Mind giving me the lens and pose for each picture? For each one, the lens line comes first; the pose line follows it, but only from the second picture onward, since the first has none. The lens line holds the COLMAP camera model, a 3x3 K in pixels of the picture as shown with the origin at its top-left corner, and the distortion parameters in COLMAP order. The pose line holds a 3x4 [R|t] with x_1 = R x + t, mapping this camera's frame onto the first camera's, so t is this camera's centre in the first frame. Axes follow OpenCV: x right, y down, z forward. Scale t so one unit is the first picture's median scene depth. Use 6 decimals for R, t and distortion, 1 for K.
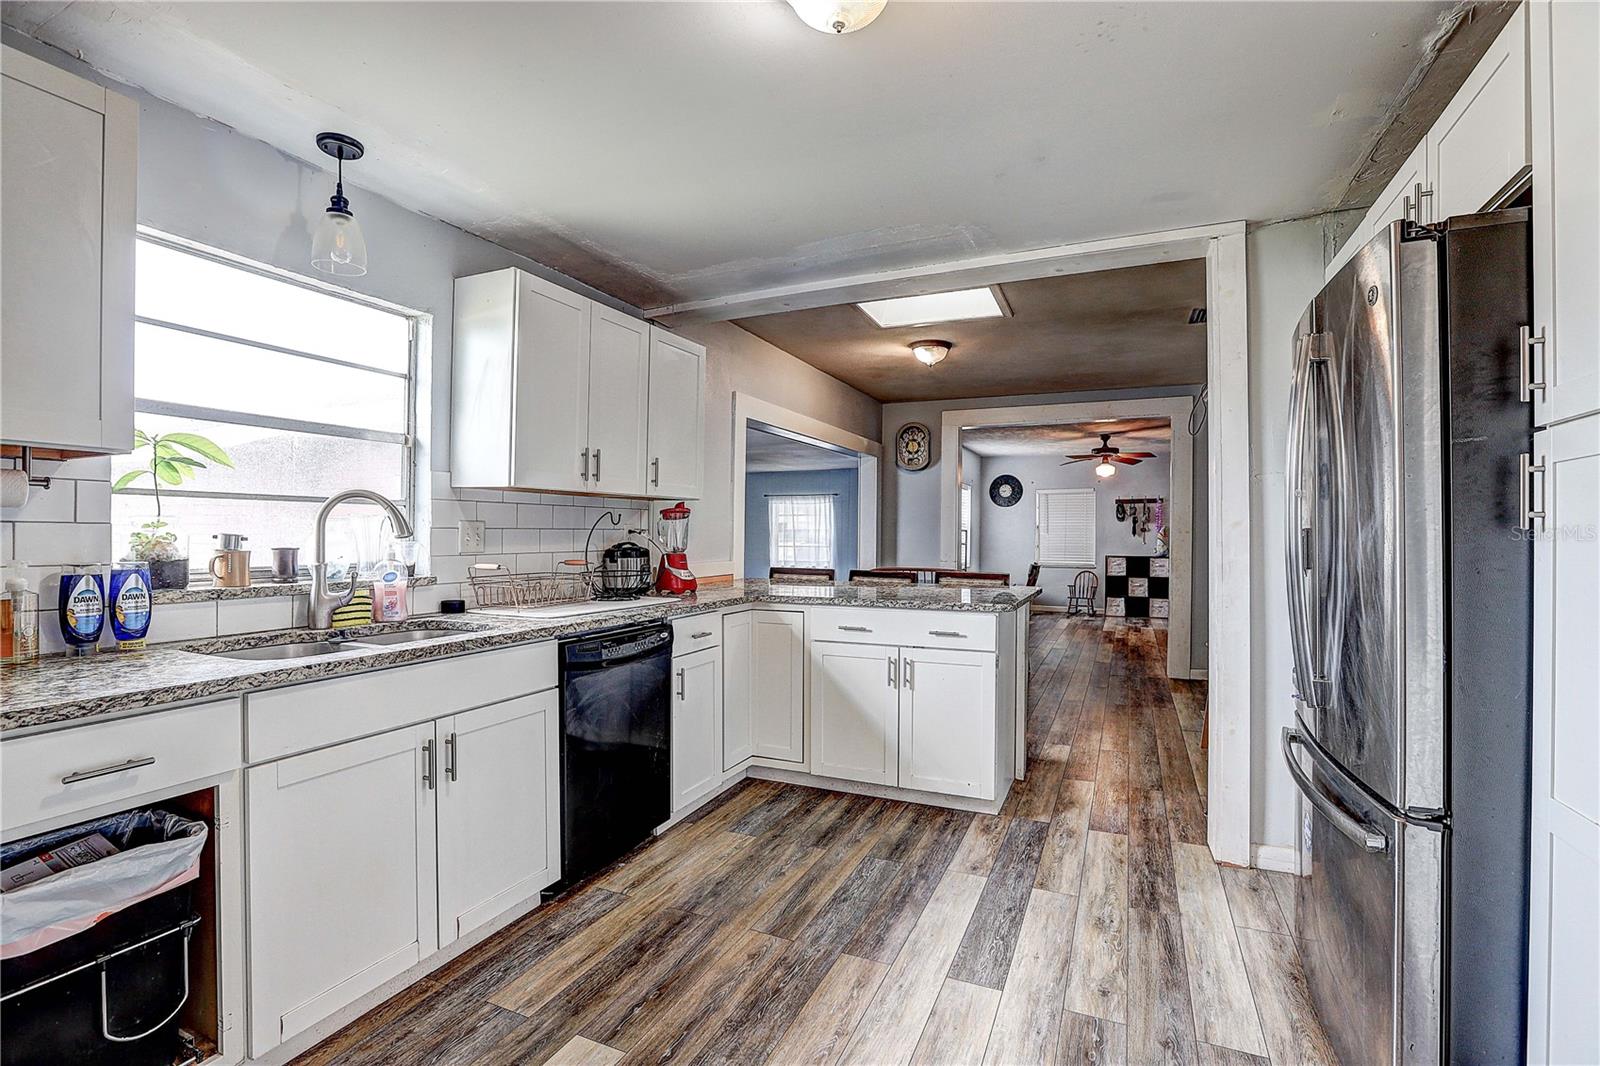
lens RADIAL K [[725.2, 0, 796.2], [0, 725.2, 535.6], [0, 0, 1]] dist [-0.058612, 0.022542]
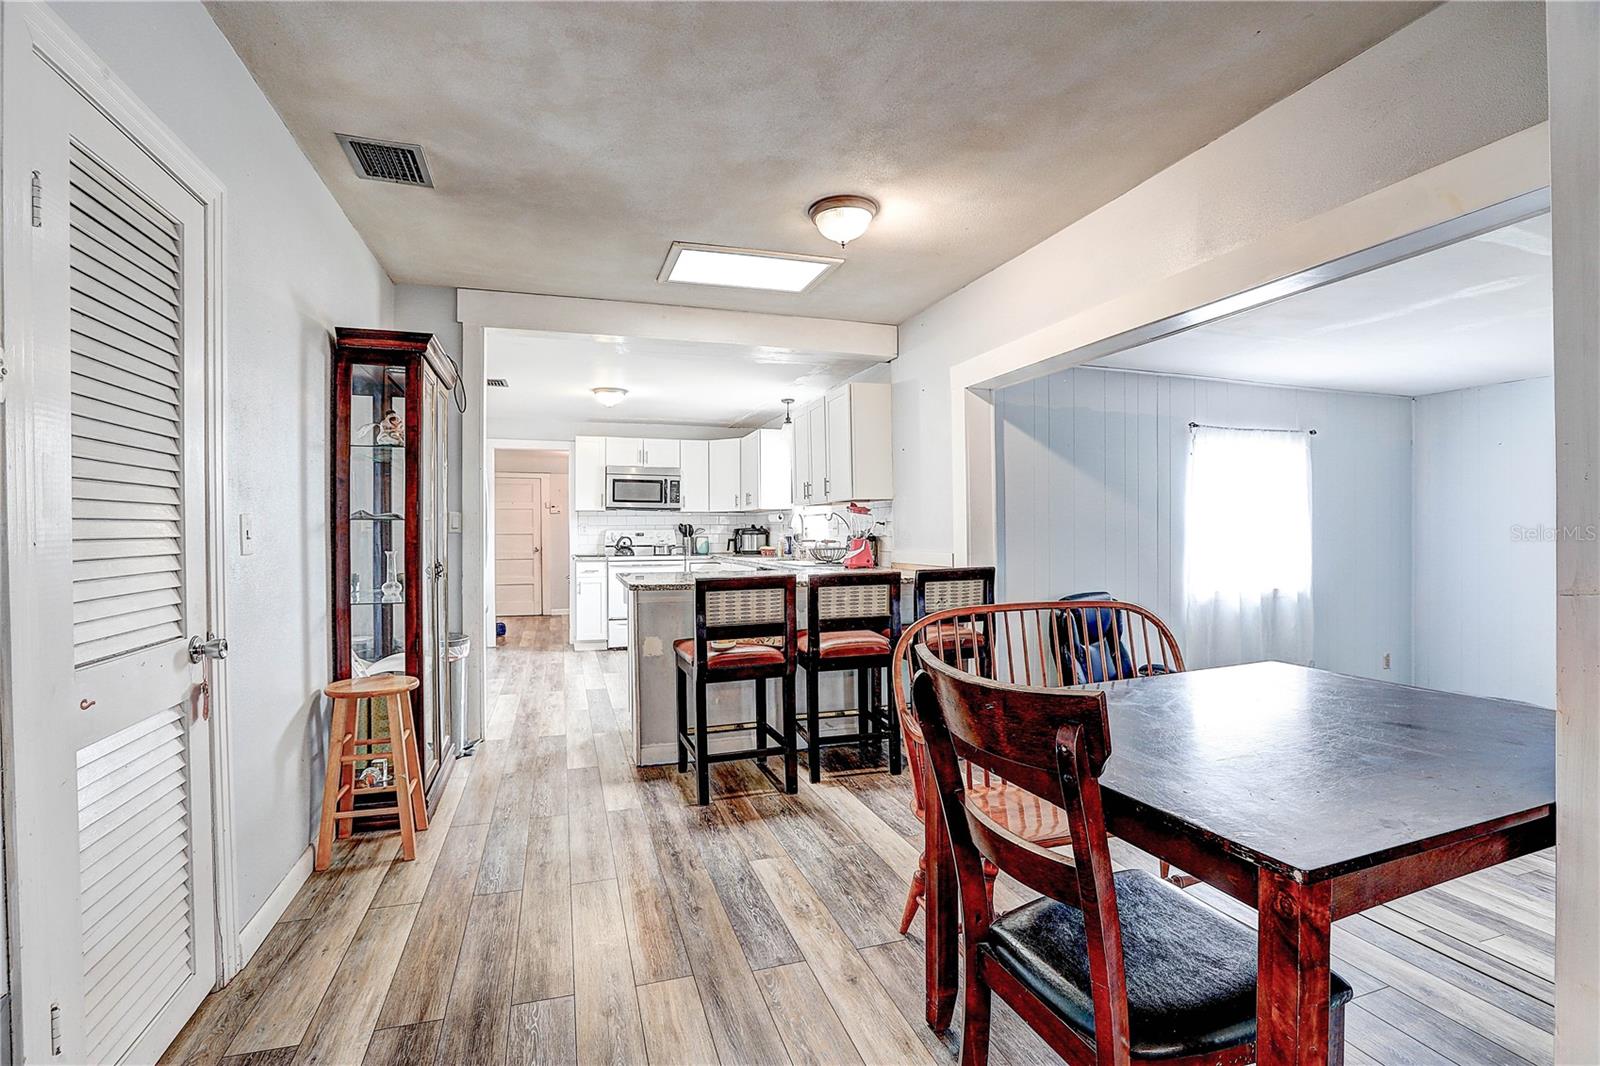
lens RADIAL K [[725.2, 0, 796.2], [0, 725.2, 535.6], [0, 0, 1]] dist [-0.058612, 0.022542]
pose [[-0.733077, 0.005474, -0.680124, 0.875255], [0.000335, 0.999970, 0.007687, 0.006436], [0.680146, 0.005407, -0.733057, 1.976810]]
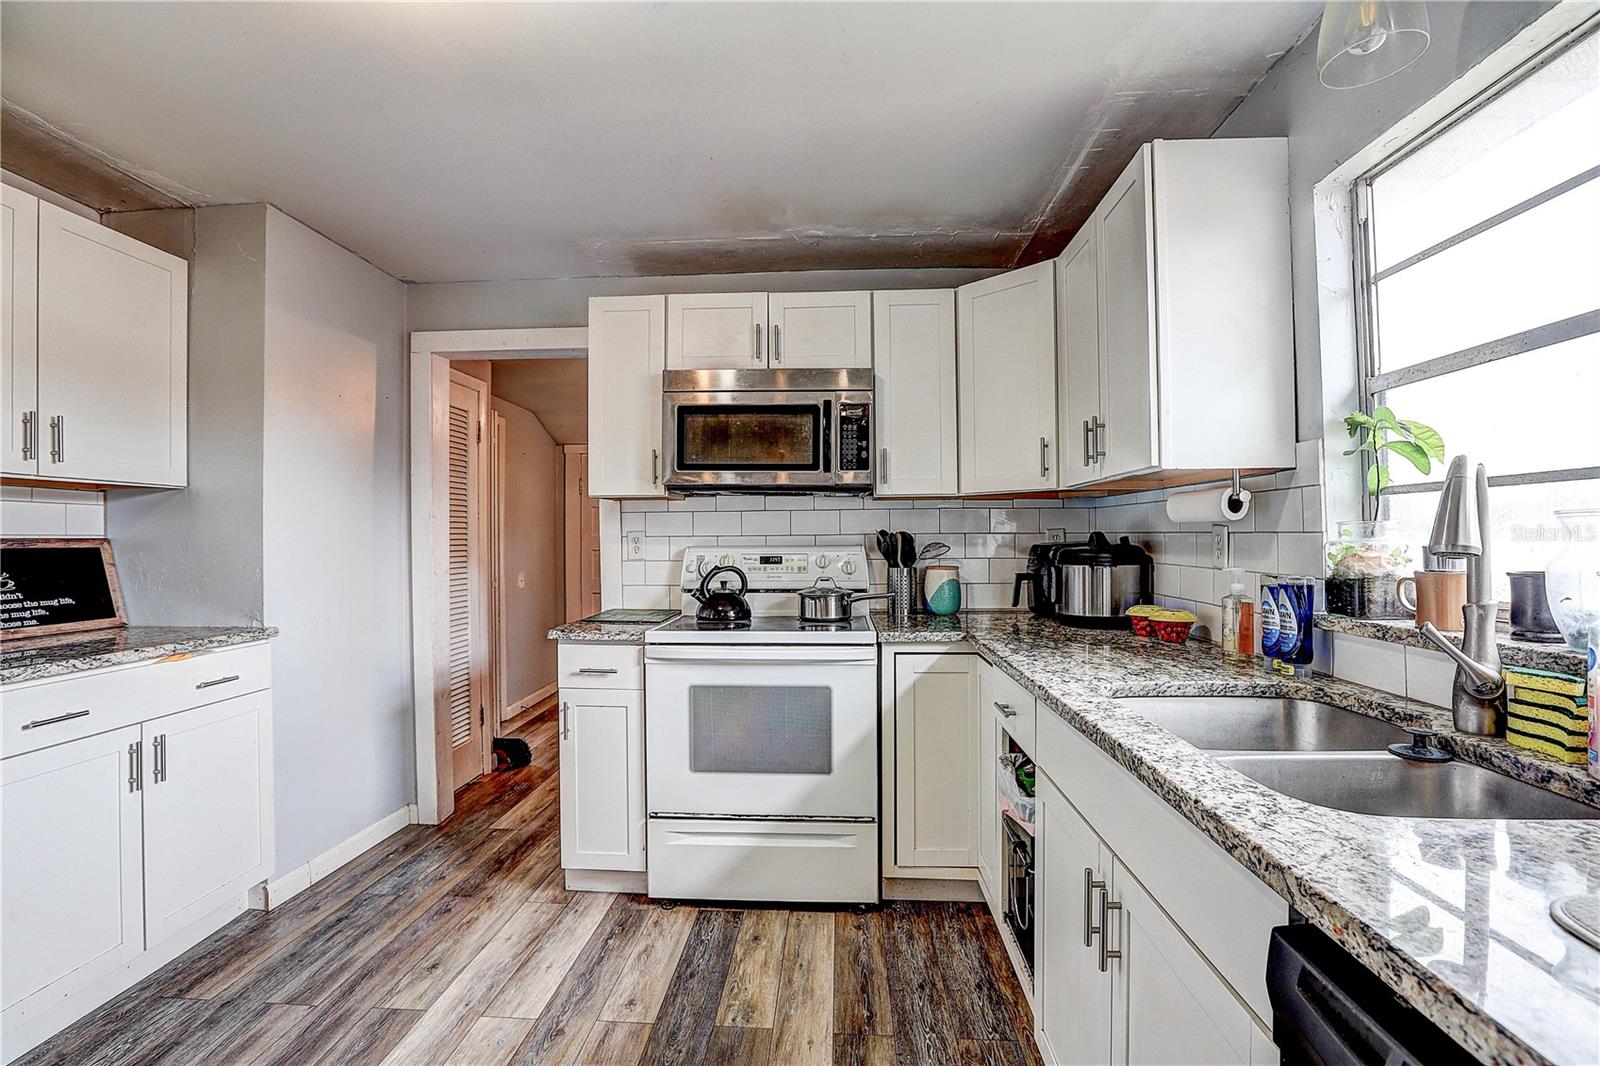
lens RADIAL K [[725.2, 0, 796.2], [0, 725.2, 535.6], [0, 0, 1]] dist [-0.058612, 0.022542]
pose [[-0.931918, 0.001423, -0.362665, -0.018938], [0.002557, 0.999993, -0.002647, -0.006088], [0.362659, -0.003394, -0.931916, 0.794789]]
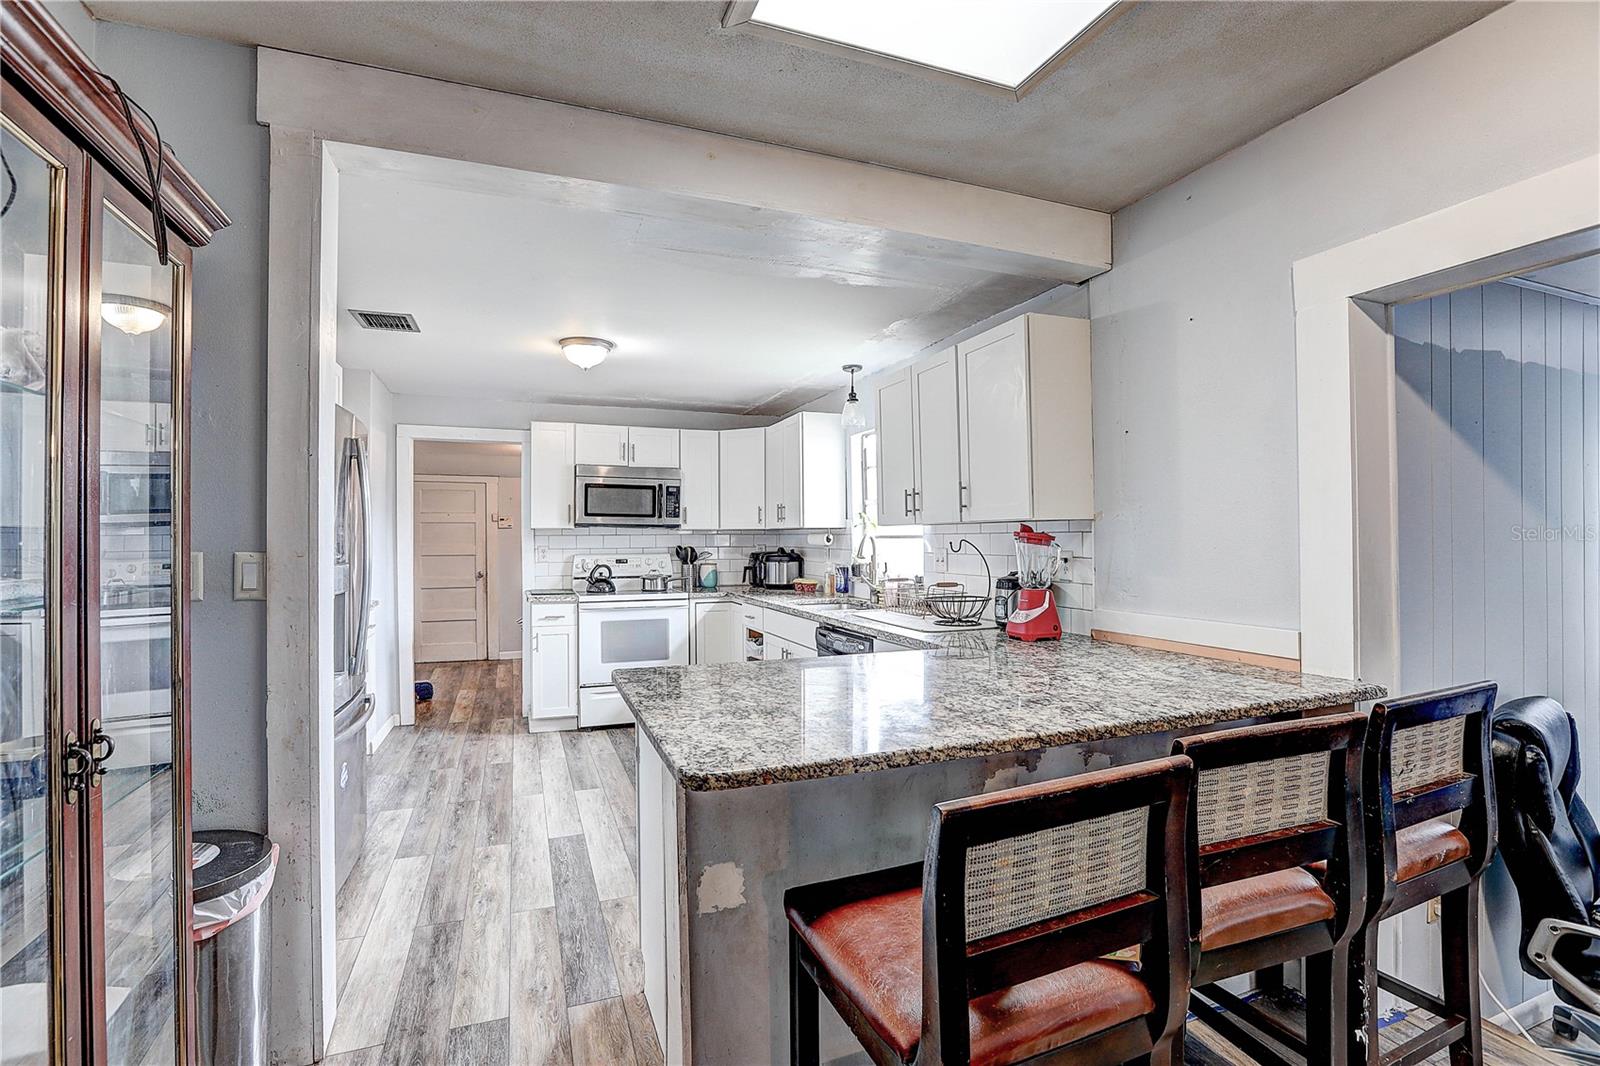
lens RADIAL K [[725.2, 0, 796.2], [0, 725.2, 535.6], [0, 0, 1]] dist [-0.058612, 0.022542]
pose [[-0.694941, -0.001434, -0.719065, 0.588949], [0.000523, 0.999997, -0.002499, -0.032863], [0.719066, -0.002113, -0.694938, 1.393080]]
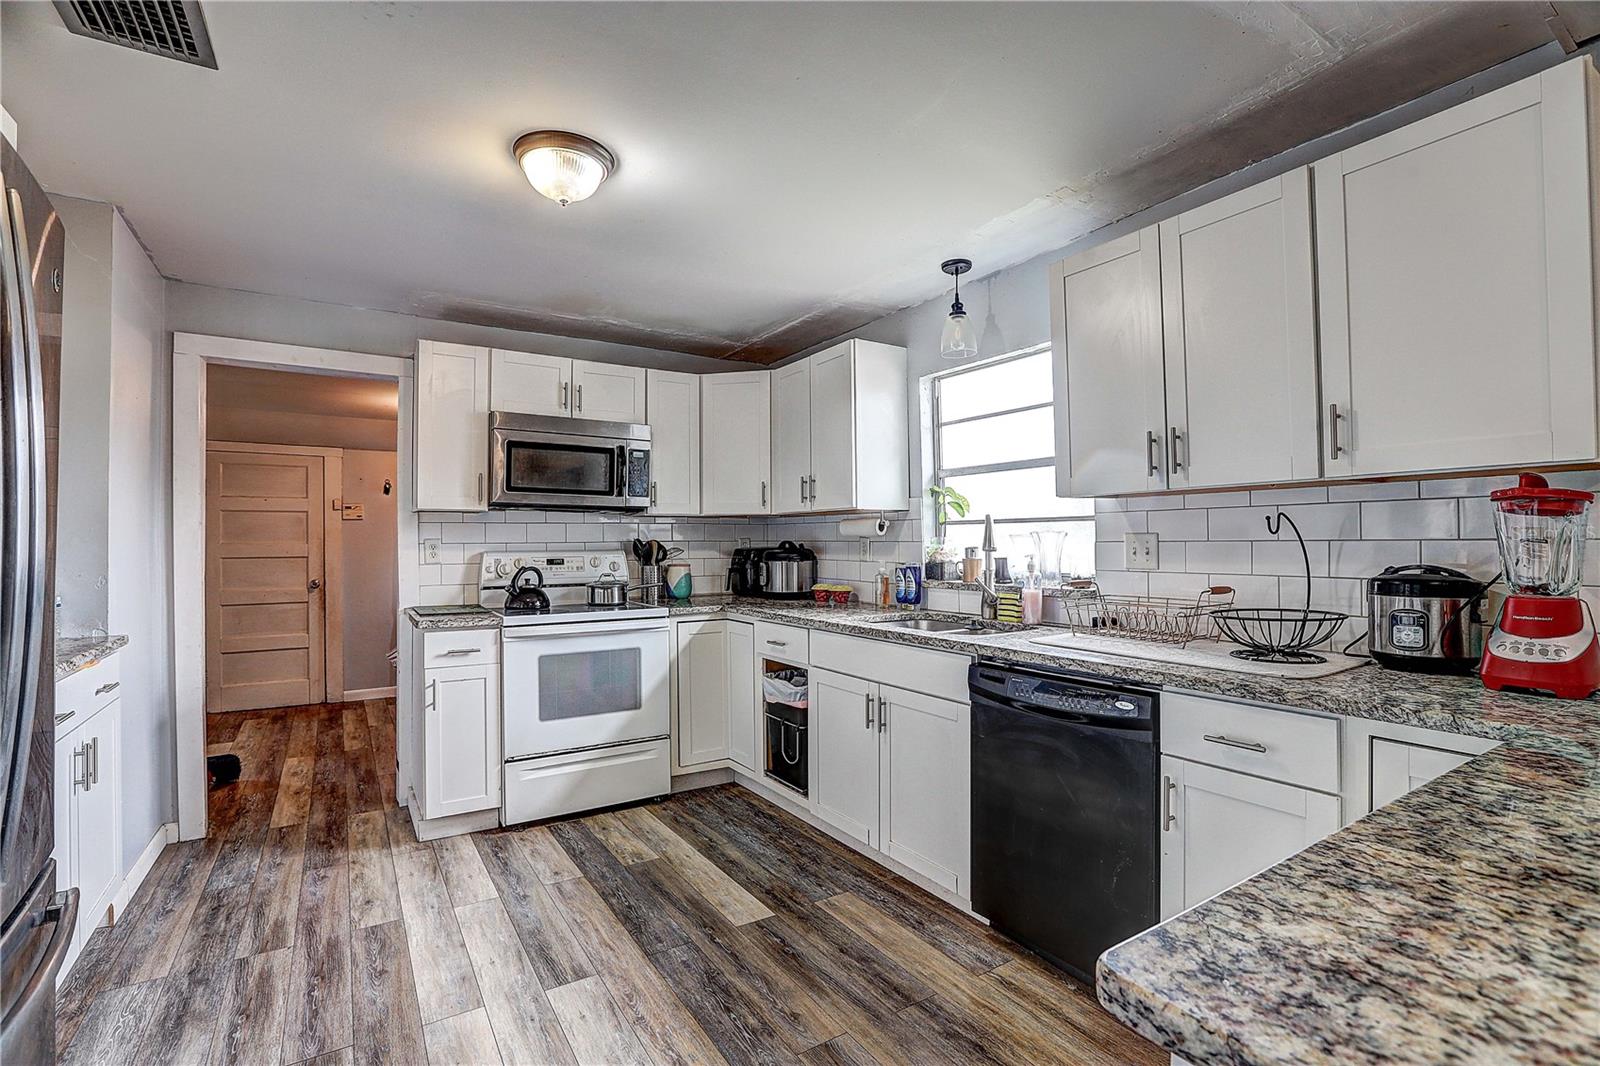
lens RADIAL K [[725.2, 0, 796.2], [0, 725.2, 535.6], [0, 0, 1]] dist [-0.058612, 0.022542]
pose [[-0.539254, -0.006257, -0.842120, 0.414325], [0.002253, 0.999958, -0.008872, -0.008727], [0.842140, -0.006681, -0.539217, 0.879129]]
